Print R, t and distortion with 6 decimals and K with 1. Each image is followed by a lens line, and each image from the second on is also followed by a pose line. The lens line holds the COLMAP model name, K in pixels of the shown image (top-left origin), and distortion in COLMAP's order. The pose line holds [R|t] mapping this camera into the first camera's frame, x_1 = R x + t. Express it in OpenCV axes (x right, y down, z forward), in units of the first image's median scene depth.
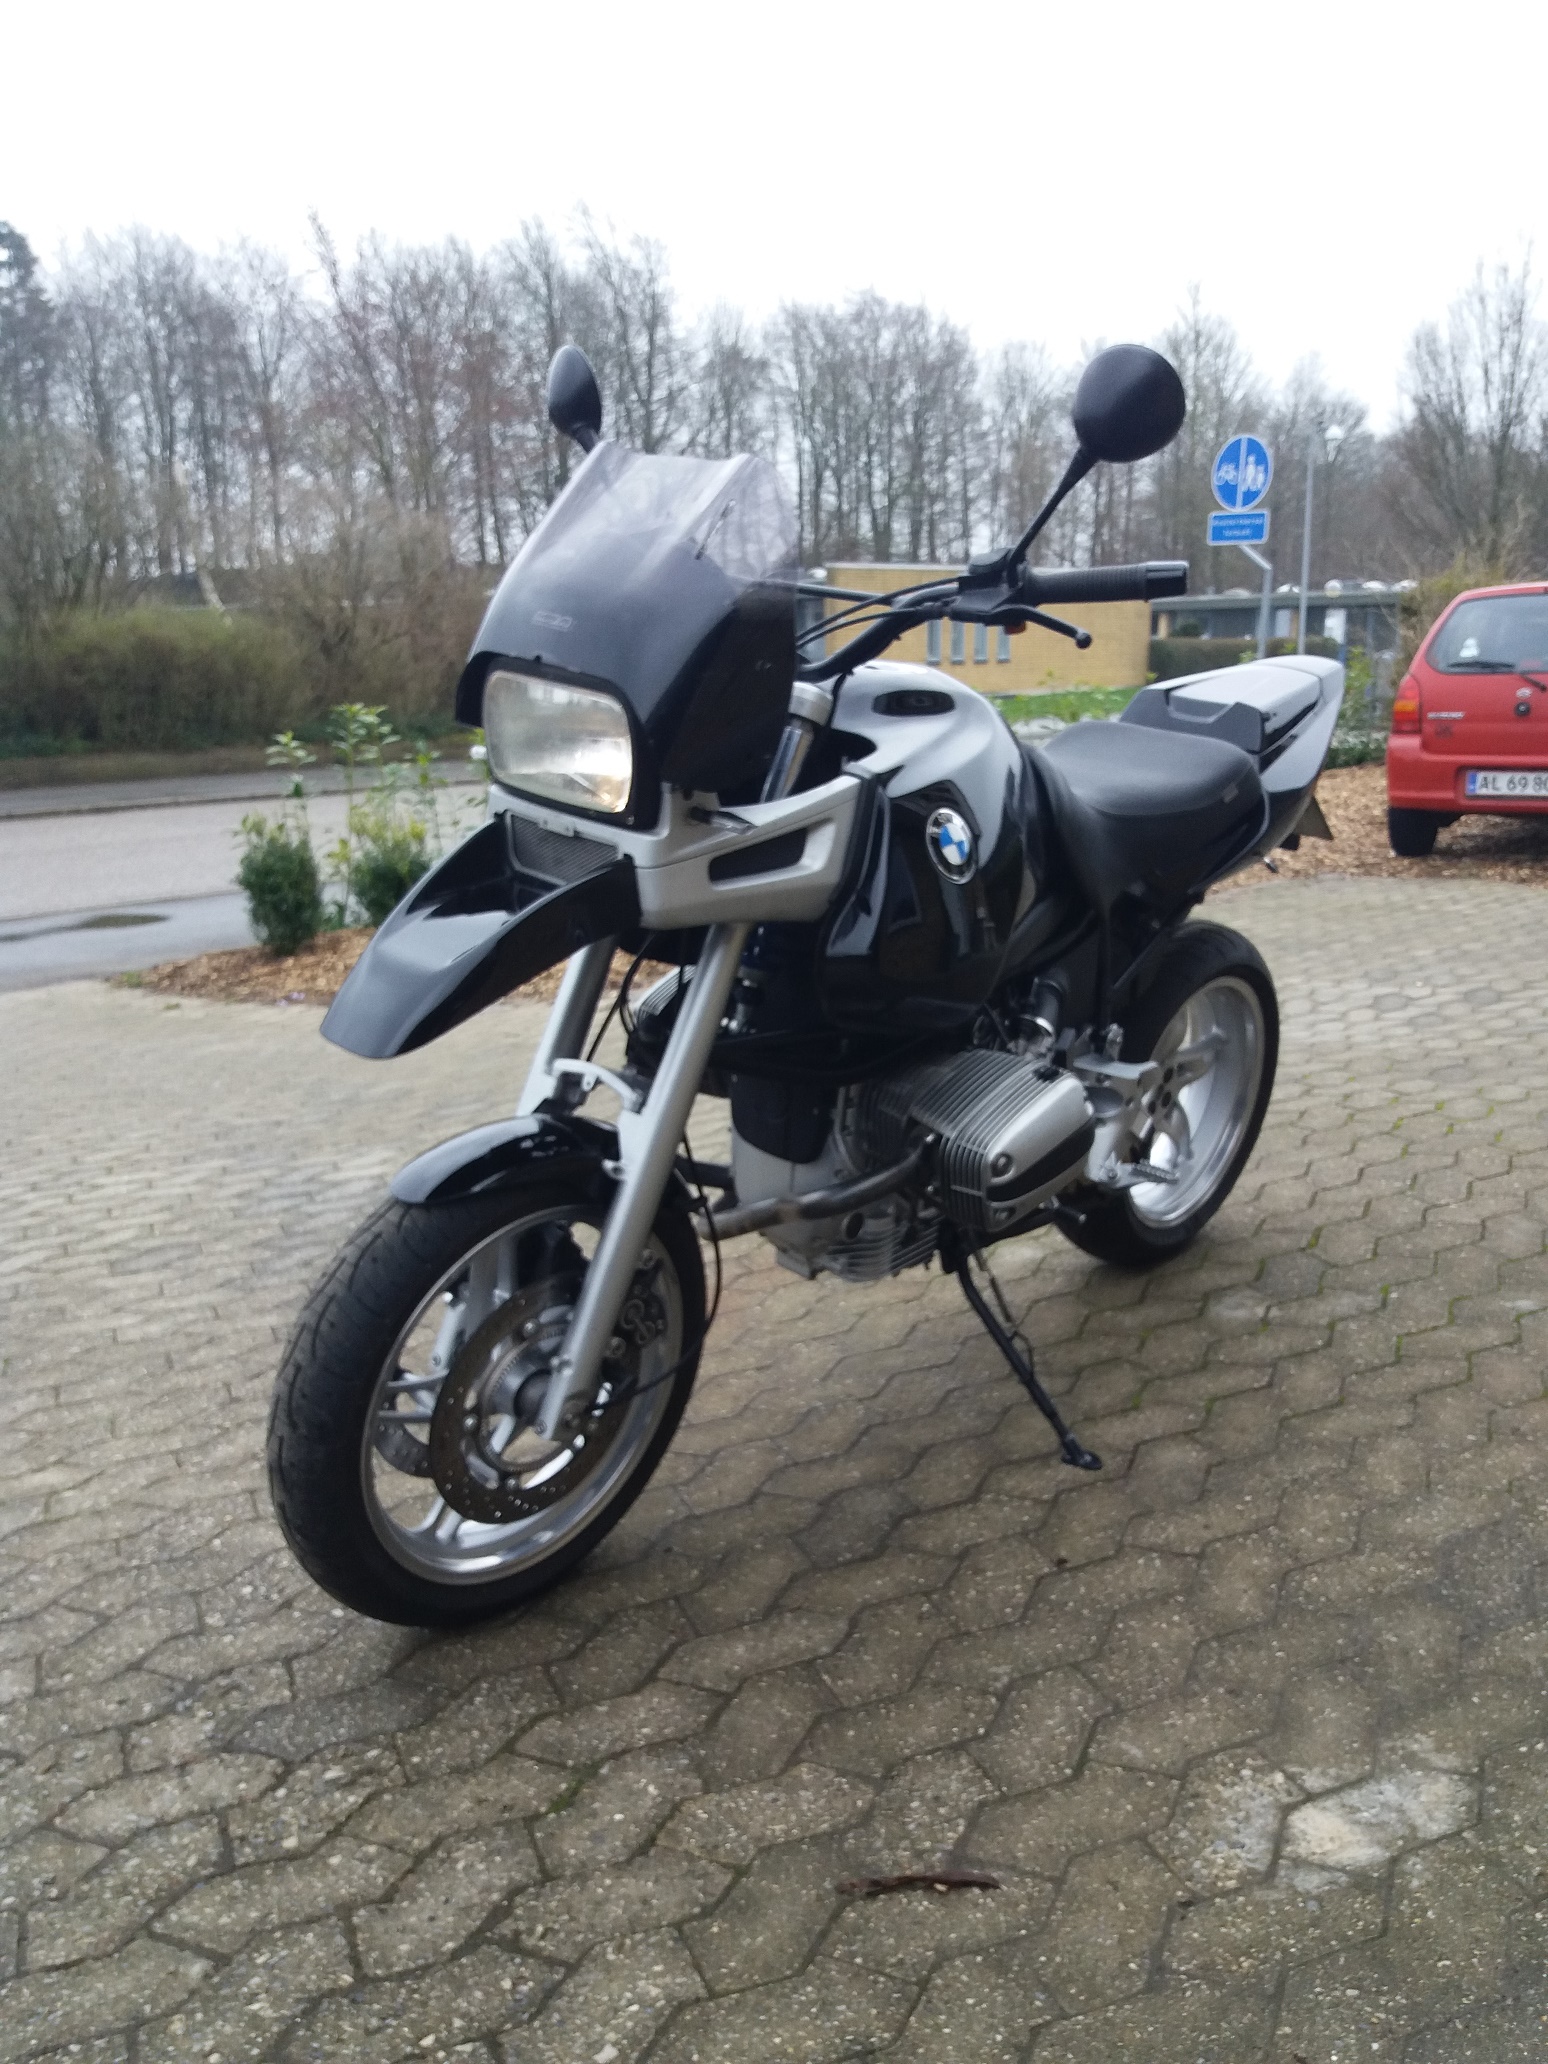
lens RADIAL K [[1741.8, 0, 774.0], [0, 1741.8, 1032.0], [0, 0, 1]] dist [0.014296, -0.011671]
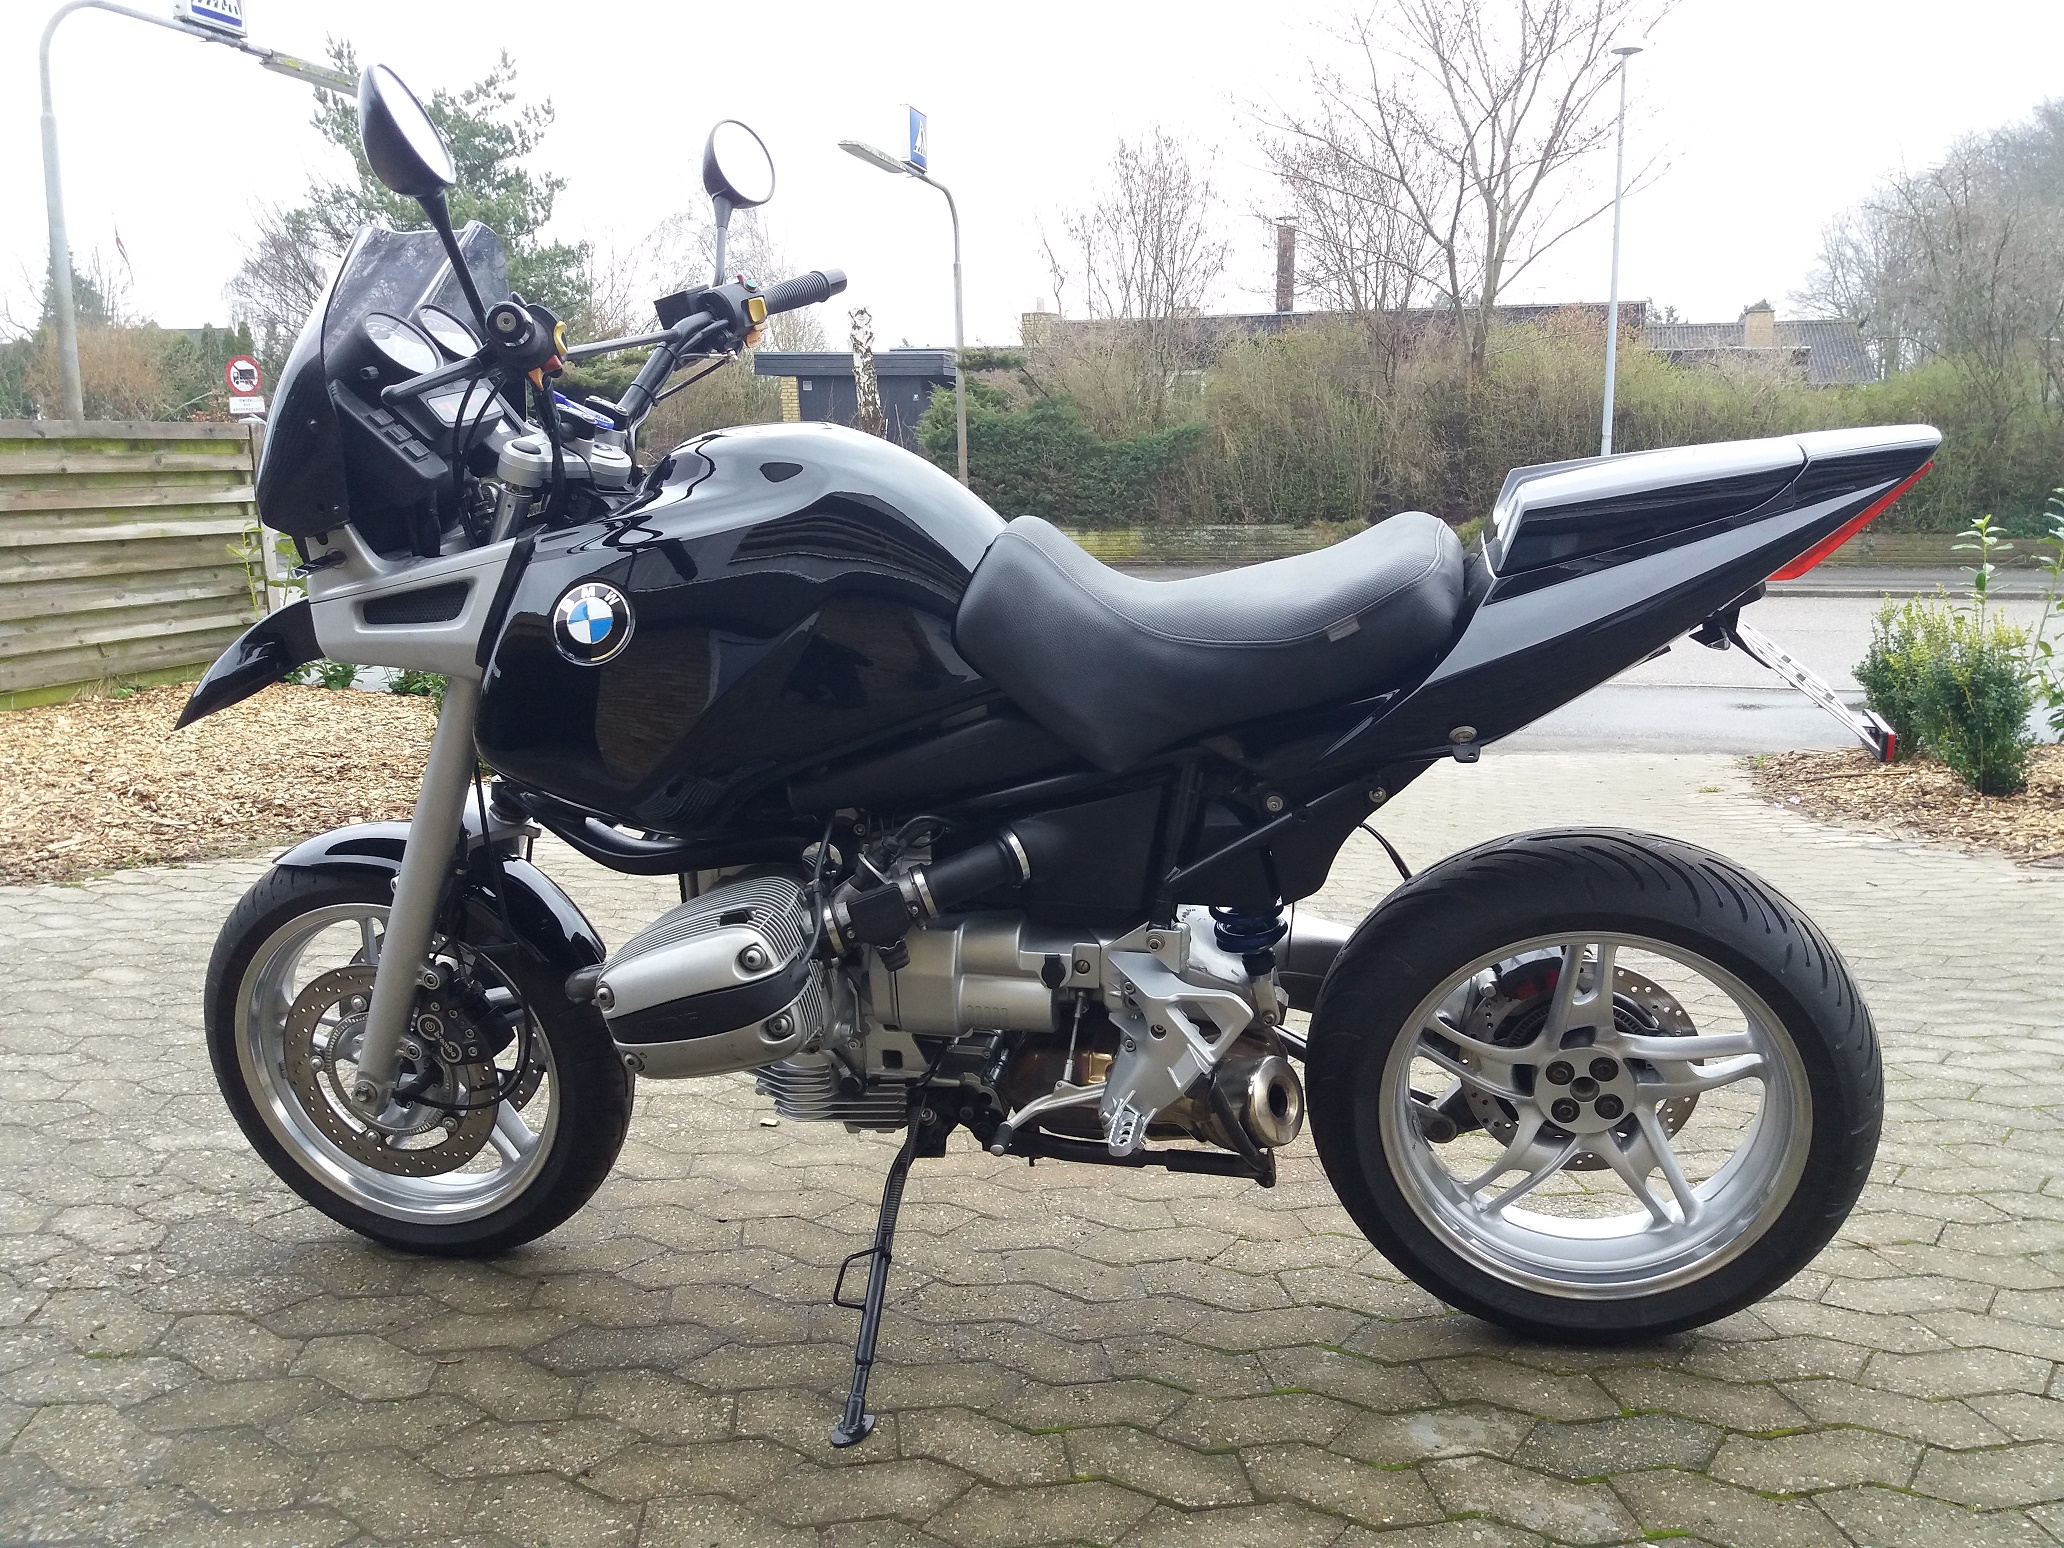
lens RADIAL K [[1687.4, 0, 1032.0], [0, 1687.4, 774.0], [0, 0, 1]] dist [0.029615, -0.001034]
pose [[0.503950, 0.178701, -0.845045, 1.056884], [-0.189086, 0.977457, 0.093939, -0.185197], [0.842782, 0.112445, 0.526379, 0.786933]]
